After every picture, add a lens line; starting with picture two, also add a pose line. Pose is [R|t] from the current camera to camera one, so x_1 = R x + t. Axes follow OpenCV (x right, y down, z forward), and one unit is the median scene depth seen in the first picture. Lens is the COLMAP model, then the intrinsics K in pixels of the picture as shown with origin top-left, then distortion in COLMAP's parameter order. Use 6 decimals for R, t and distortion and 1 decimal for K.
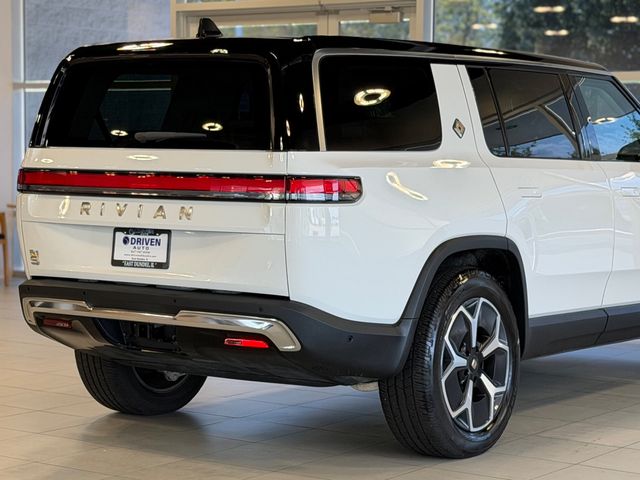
lens RADIAL K [[1536.7, 0, 320.0], [0, 1536.7, 240.0], [0, 0, 1]] dist [0.409677, -0.107923]
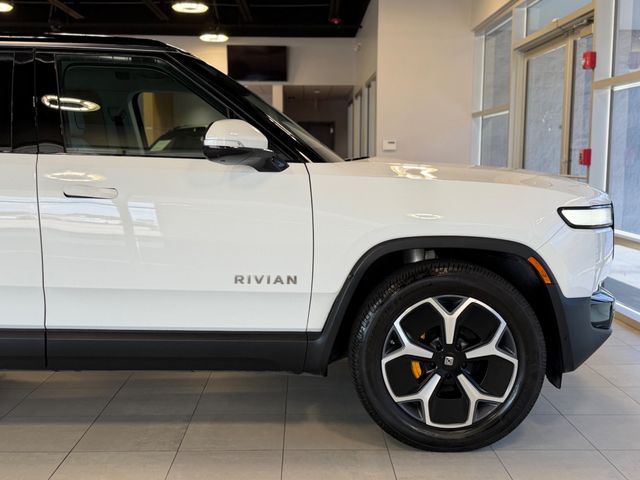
lens RADIAL K [[749.3, 0, 320.0], [0, 749.3, 240.0], [0, 0, 1]] dist [0.165913, 0.004907]
pose [[0.623183, 0.081746, -0.777792, 0.762897], [-0.048314, 0.996647, 0.066038, -0.049056], [0.780582, -0.003576, 0.625043, 1.105200]]
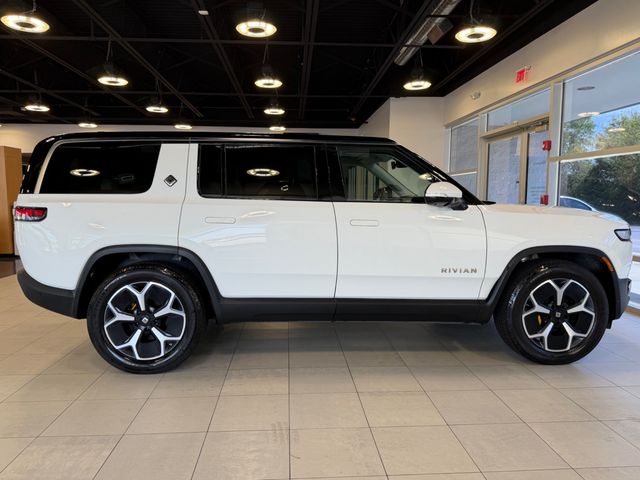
lens RADIAL K [[451.0, 0, 320.0], [0, 451.0, 240.0], [0, 0, 1]] dist [0.008378, -0.001117]
pose [[0.644670, 0.066257, -0.761585, 0.648205], [-0.042744, 0.997803, 0.050625, -0.044190], [0.763265, -0.000084, 0.646085, 0.907566]]
